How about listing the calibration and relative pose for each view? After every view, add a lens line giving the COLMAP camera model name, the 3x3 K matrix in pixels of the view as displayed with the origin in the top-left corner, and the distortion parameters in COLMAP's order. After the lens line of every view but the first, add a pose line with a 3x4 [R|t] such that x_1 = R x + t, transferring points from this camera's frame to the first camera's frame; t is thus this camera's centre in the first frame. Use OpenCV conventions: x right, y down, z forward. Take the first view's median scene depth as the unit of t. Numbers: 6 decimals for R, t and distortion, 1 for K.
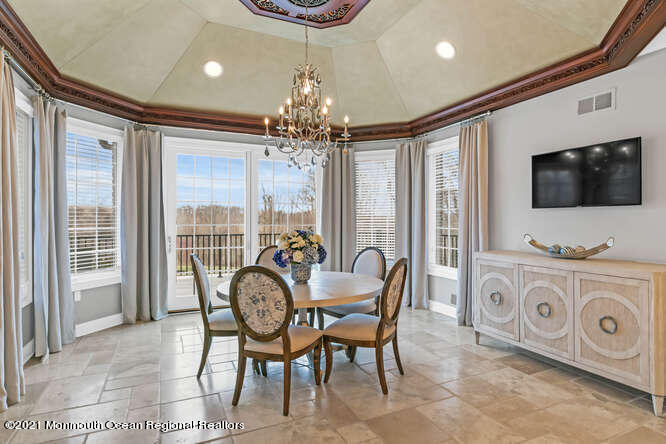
lens RADIAL K [[357.3, 0, 333.0], [0, 357.3, 222.0], [0, 0, 1]] dist [0.000316, 0.000303]
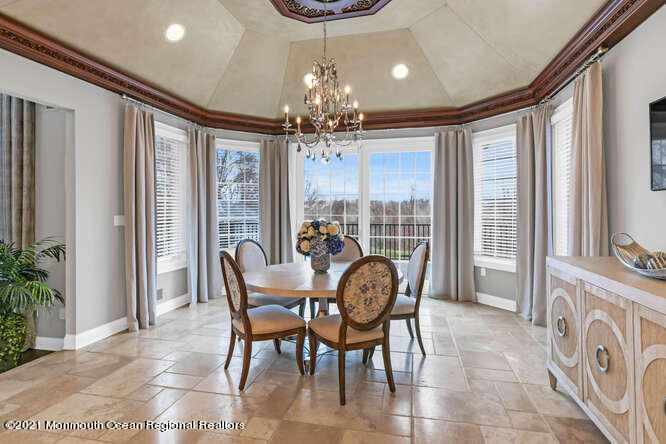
lens RADIAL K [[336.1, 0, 332.7], [0, 336.1, 211.9], [0, 0, 1]] dist [0.003113, 0.000252]
pose [[0.800346, -0.001160, -0.599537, 0.458038], [-0.000573, 0.999996, -0.002700, -0.000836], [0.599538, 0.002504, 0.800342, 0.220310]]
